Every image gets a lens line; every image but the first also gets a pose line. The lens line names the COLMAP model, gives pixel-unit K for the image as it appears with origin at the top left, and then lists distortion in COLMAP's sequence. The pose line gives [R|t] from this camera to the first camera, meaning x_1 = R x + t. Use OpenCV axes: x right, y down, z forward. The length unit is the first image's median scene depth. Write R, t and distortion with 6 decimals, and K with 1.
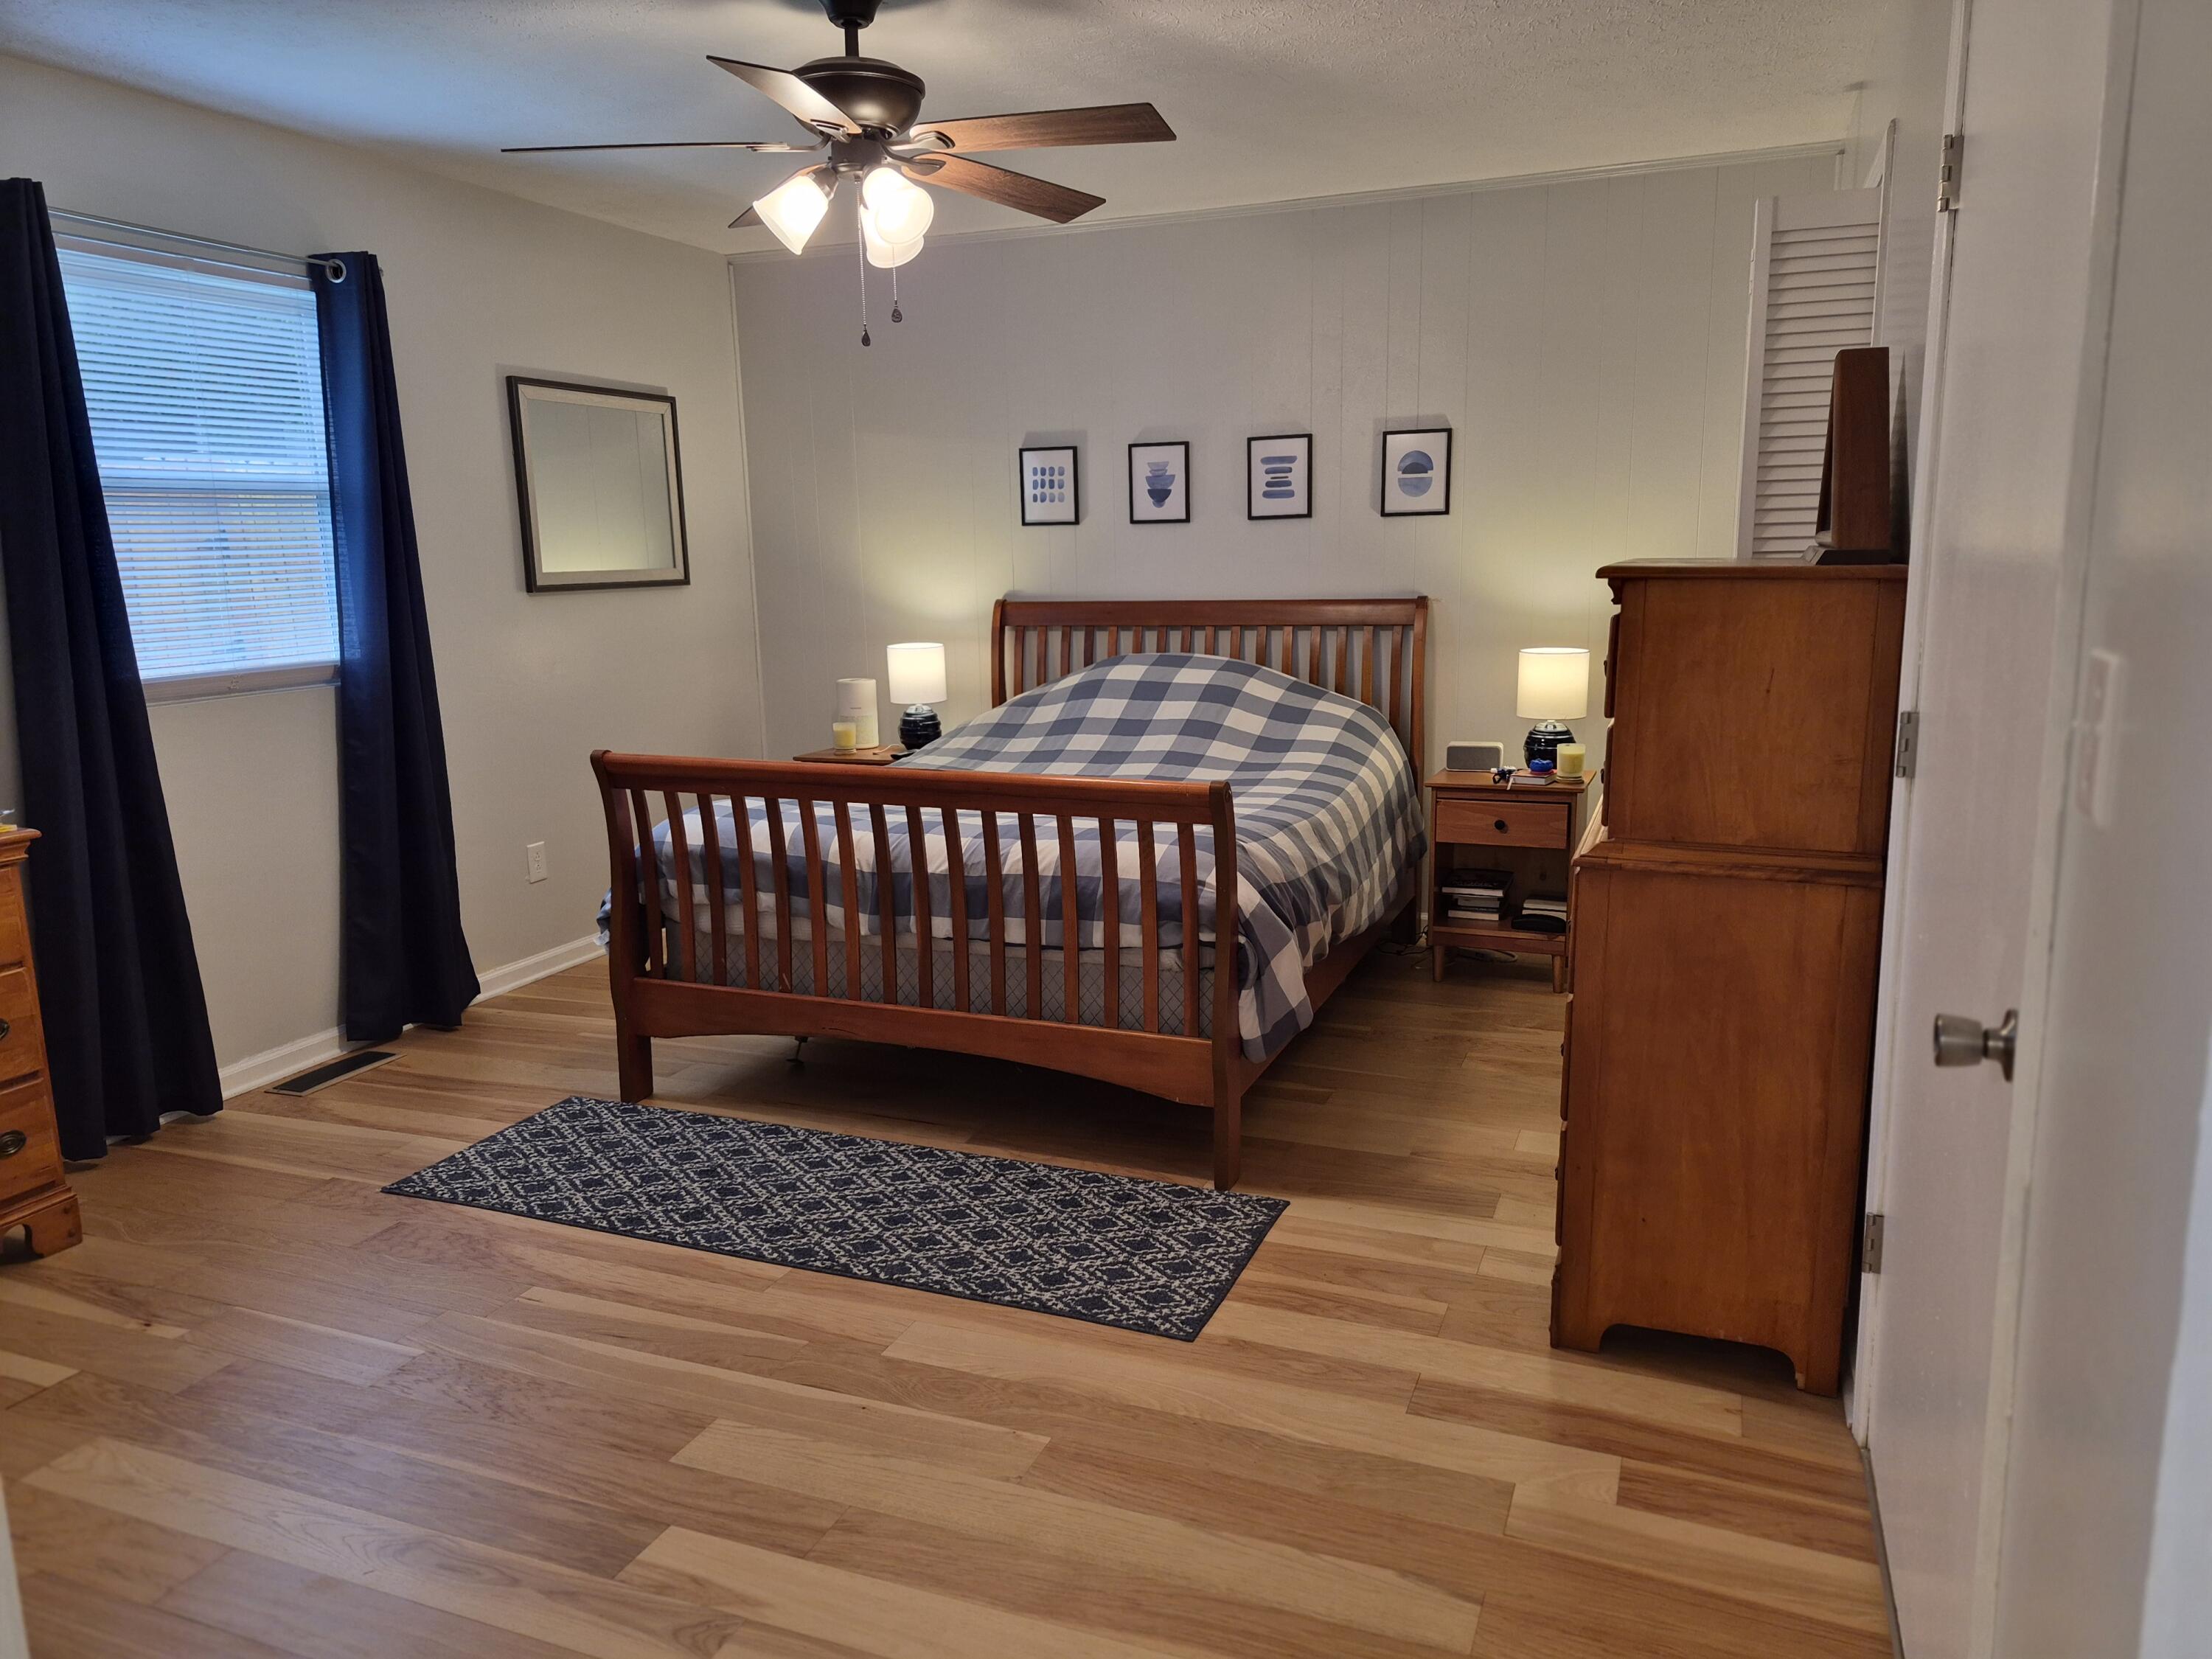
lens RADIAL K [[1522.8, 0, 1096.2], [0, 1522.8, 841.1], [0, 0, 1]] dist [0.083889, -0.104235]
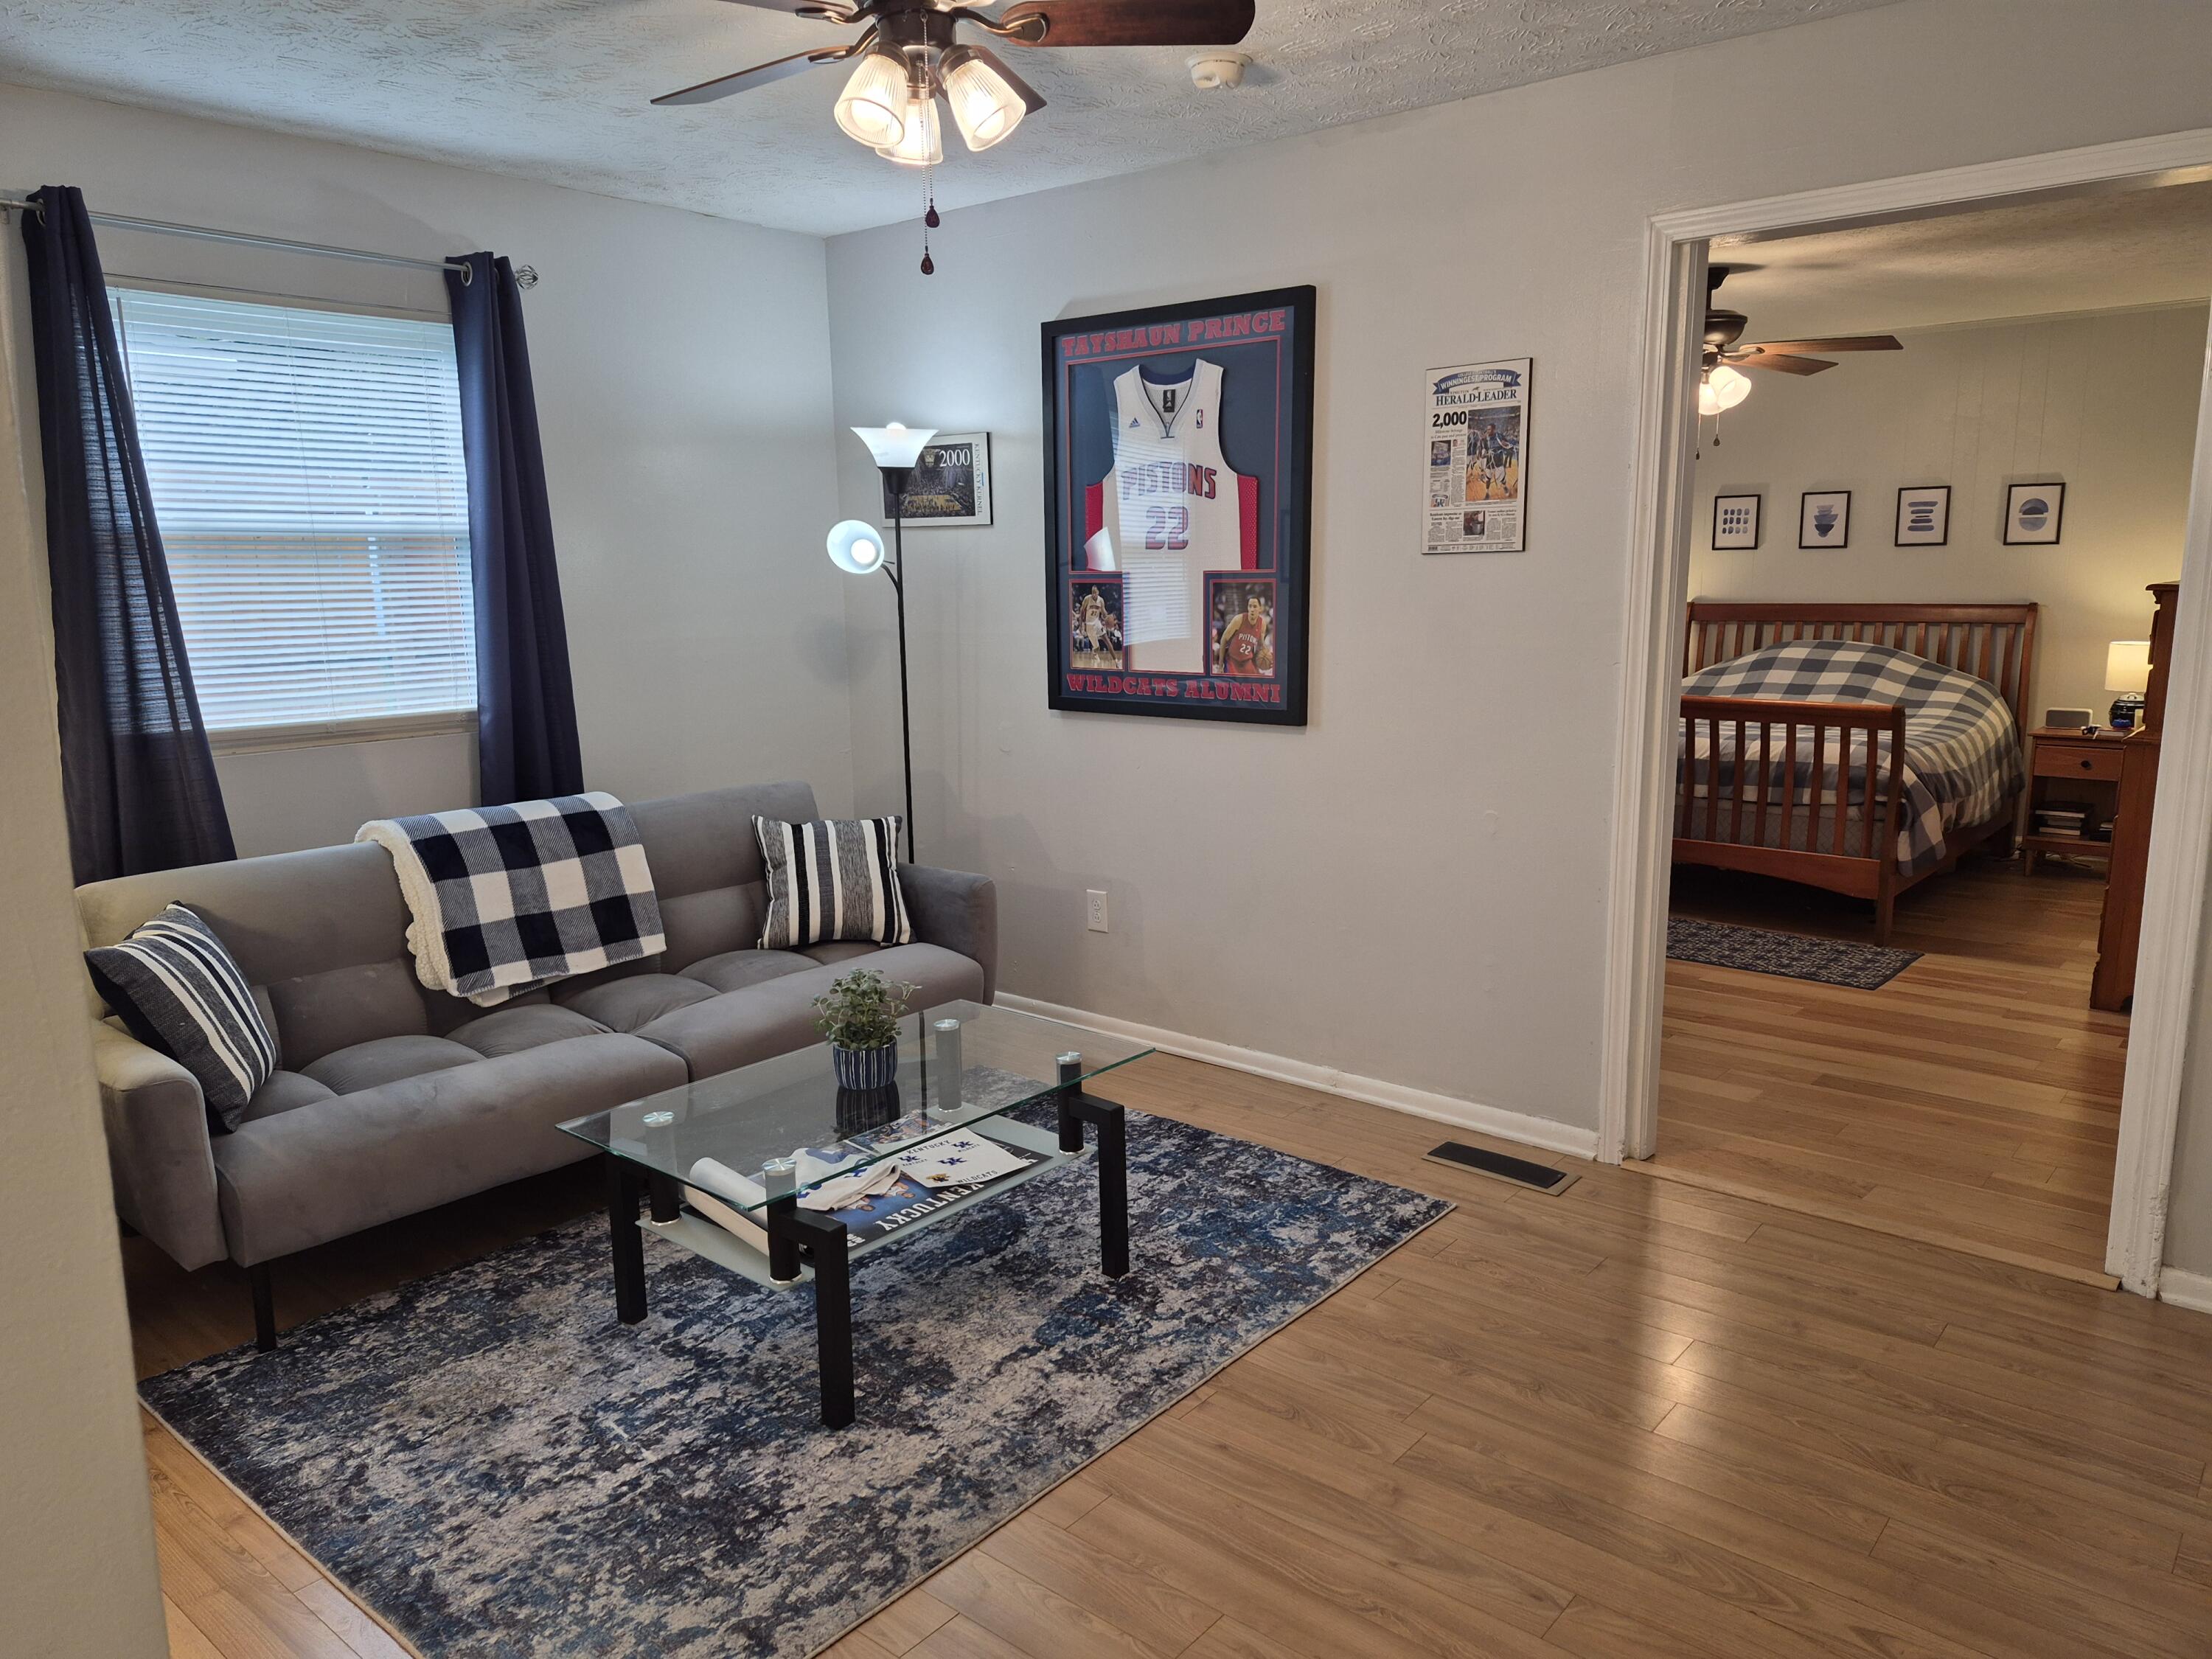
lens RADIAL K [[1522.8, 0, 1096.2], [0, 1522.8, 841.1], [0, 0, 1]] dist [0.083889, -0.104235]
pose [[0.948110, 0.064937, -0.311240, -0.150420], [-0.065894, 0.997799, 0.007453, 0.106961], [0.311039, 0.013442, 0.950302, -0.631260]]
